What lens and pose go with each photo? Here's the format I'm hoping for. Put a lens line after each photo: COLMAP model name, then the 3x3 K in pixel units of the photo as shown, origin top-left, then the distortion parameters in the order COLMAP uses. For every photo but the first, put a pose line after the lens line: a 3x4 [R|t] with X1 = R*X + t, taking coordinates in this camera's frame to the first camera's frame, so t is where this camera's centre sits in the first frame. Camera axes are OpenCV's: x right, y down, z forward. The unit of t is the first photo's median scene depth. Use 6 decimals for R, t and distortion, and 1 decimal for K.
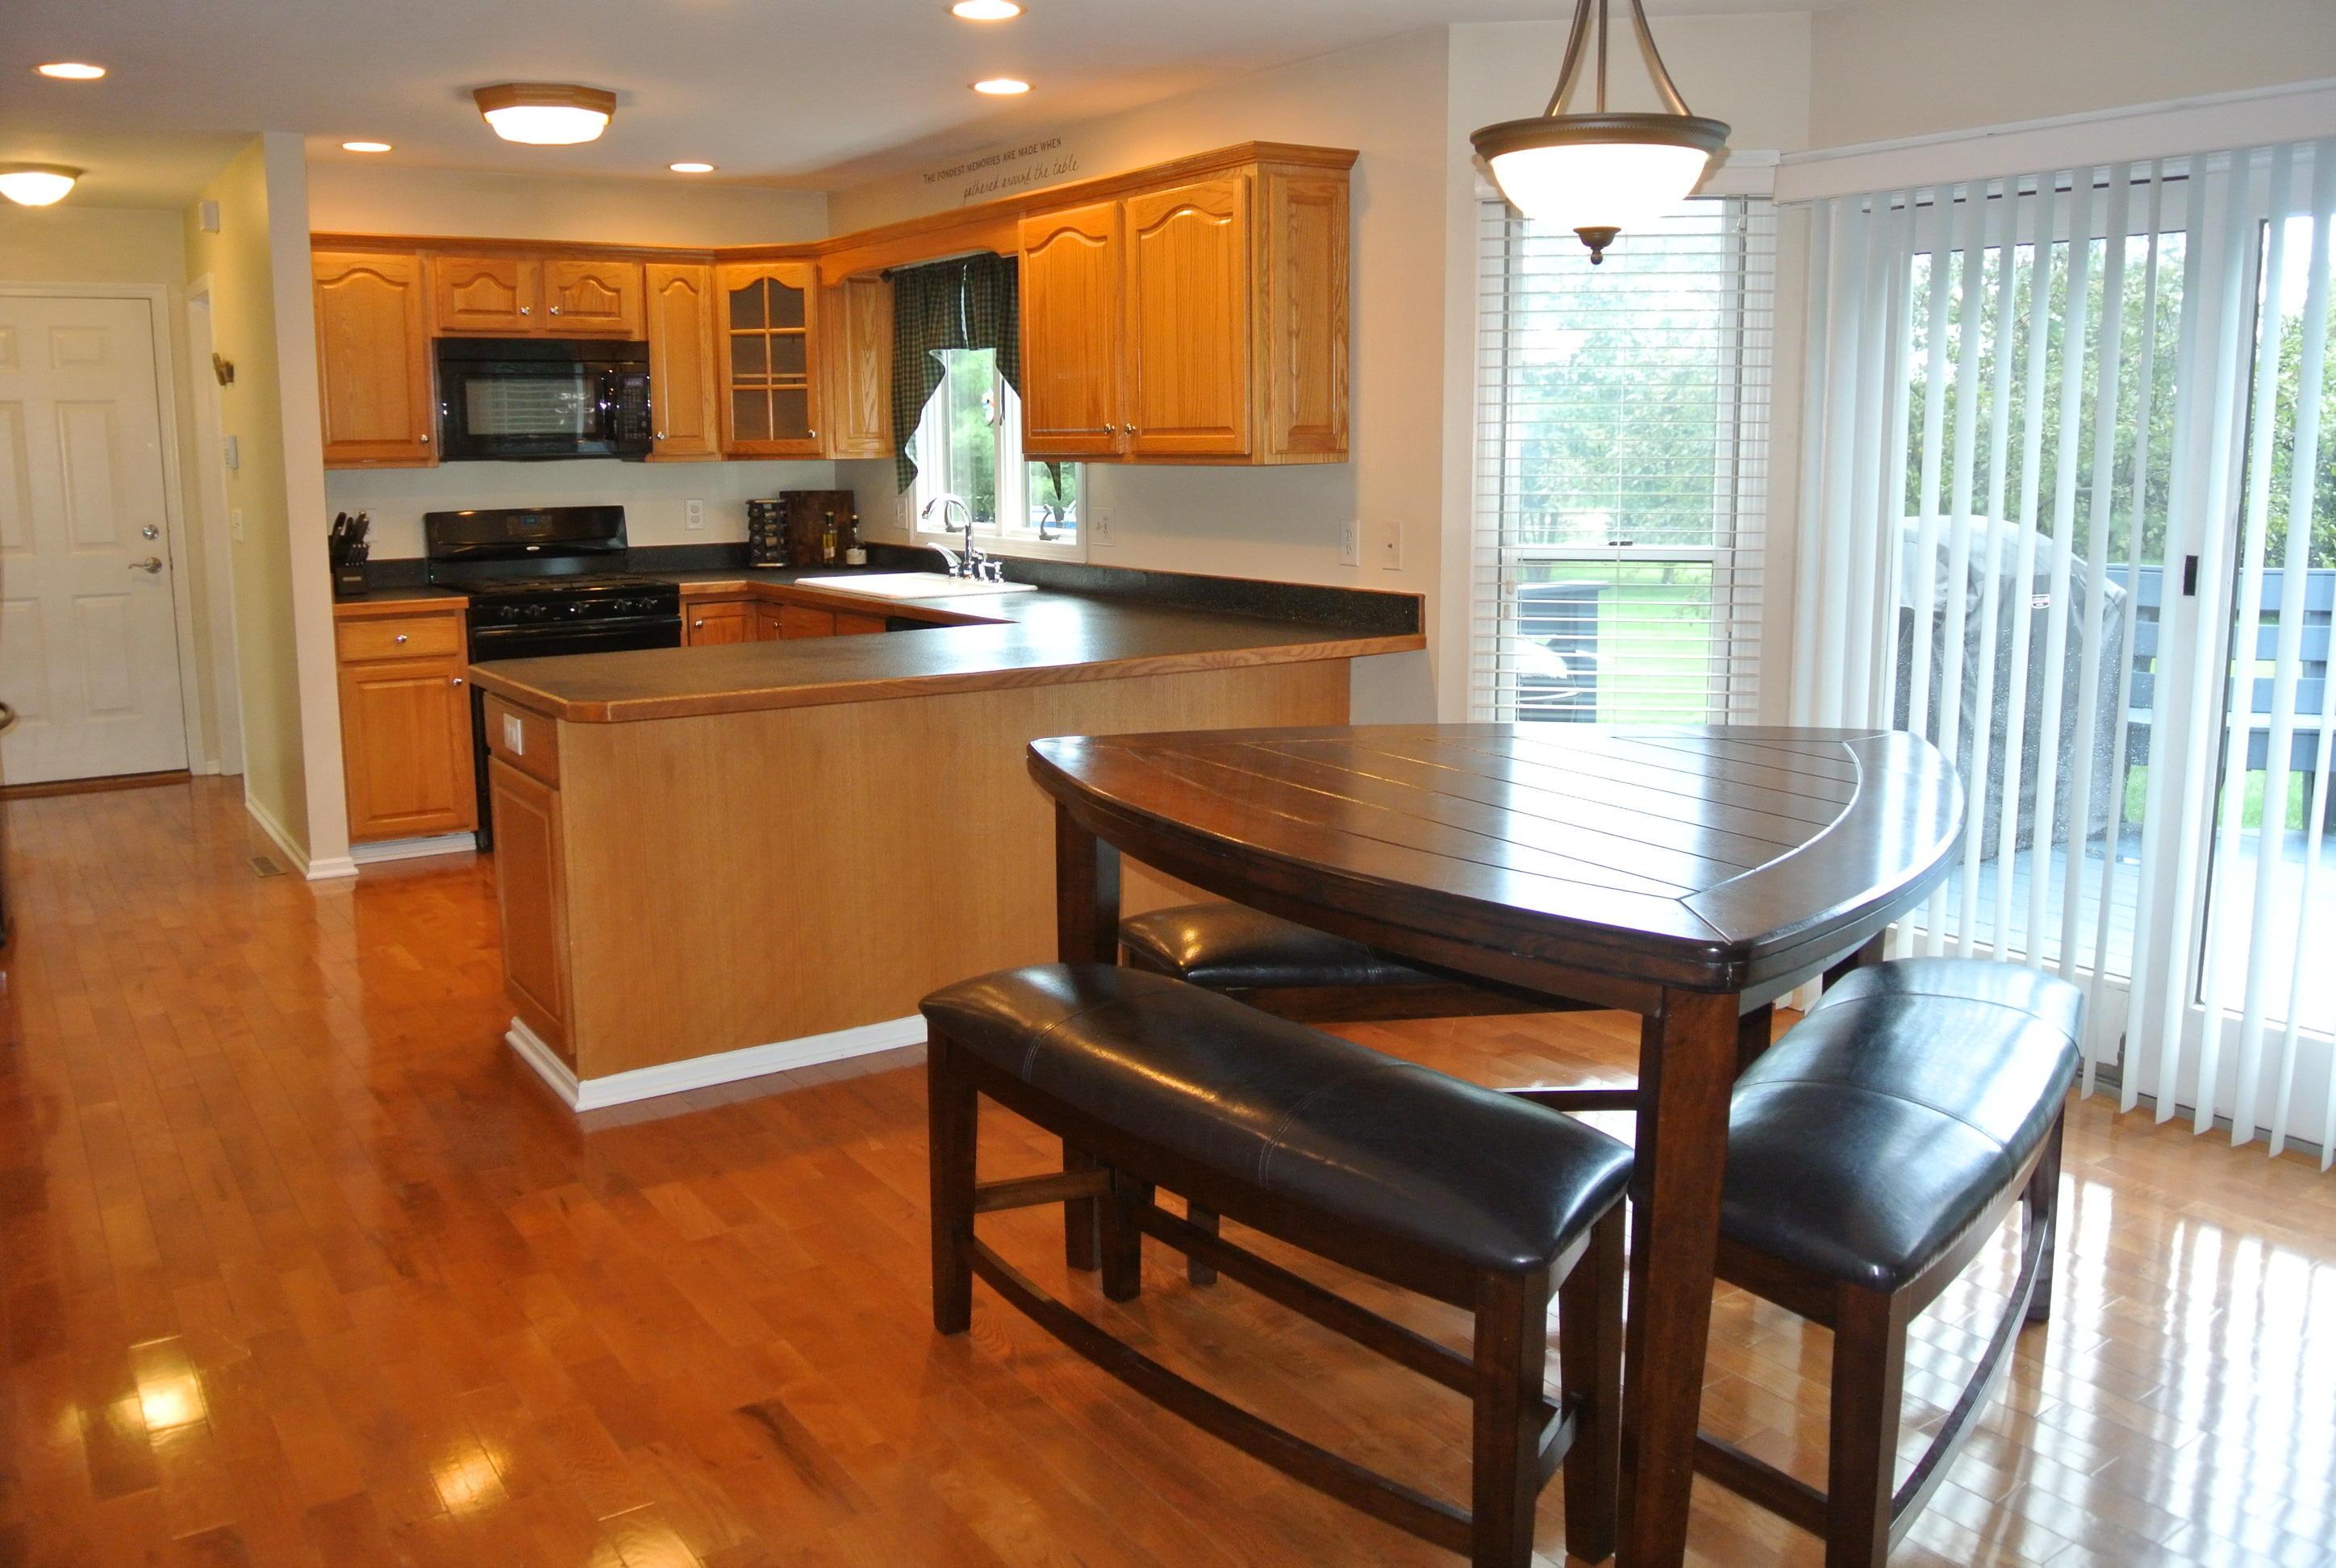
lens RADIAL K [[1862.5, 0, 1173.5], [0, 1862.5, 772.4], [0, 0, 1]] dist [-0.079237, 0.028637]
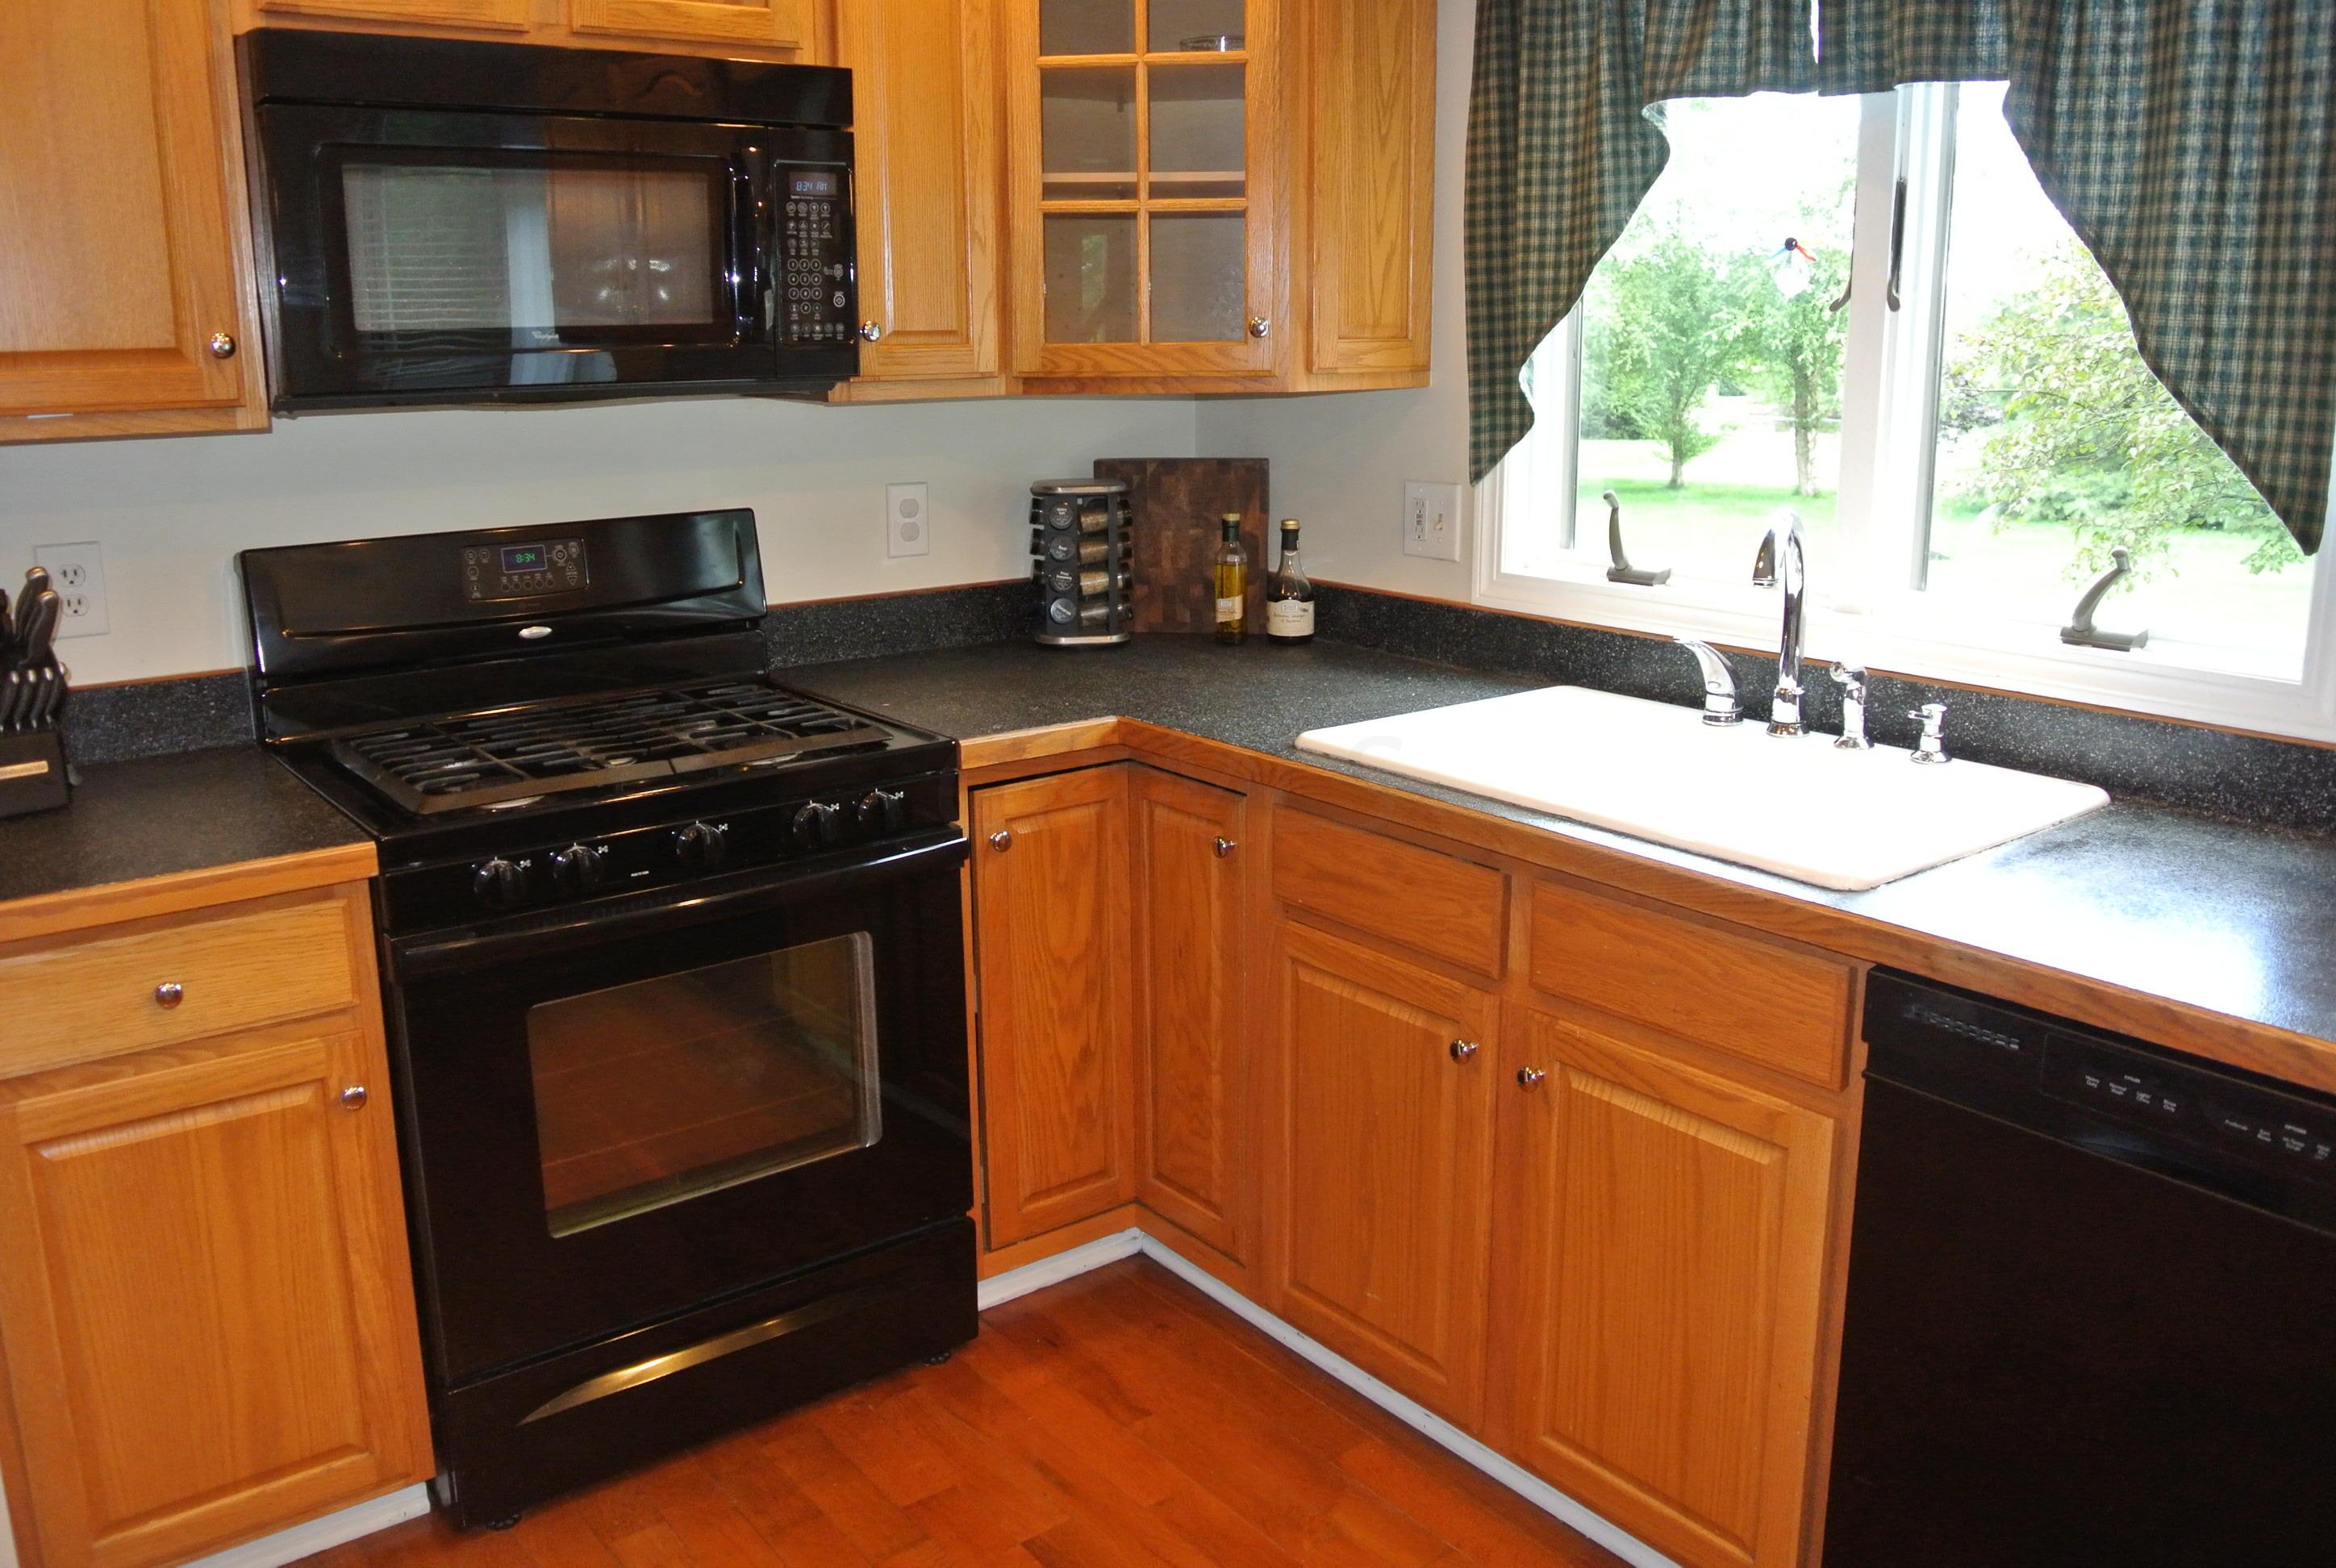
lens RADIAL K [[1862.5, 0, 1178.1], [0, 1862.5, 763.9], [0, 0, 1]] dist [-0.079237, 0.028637]
pose [[0.997863, -0.017129, 0.063049, -0.239606], [0.013684, 0.998410, 0.054681, -0.113438], [-0.063885, -0.053702, 0.996511, 0.611861]]
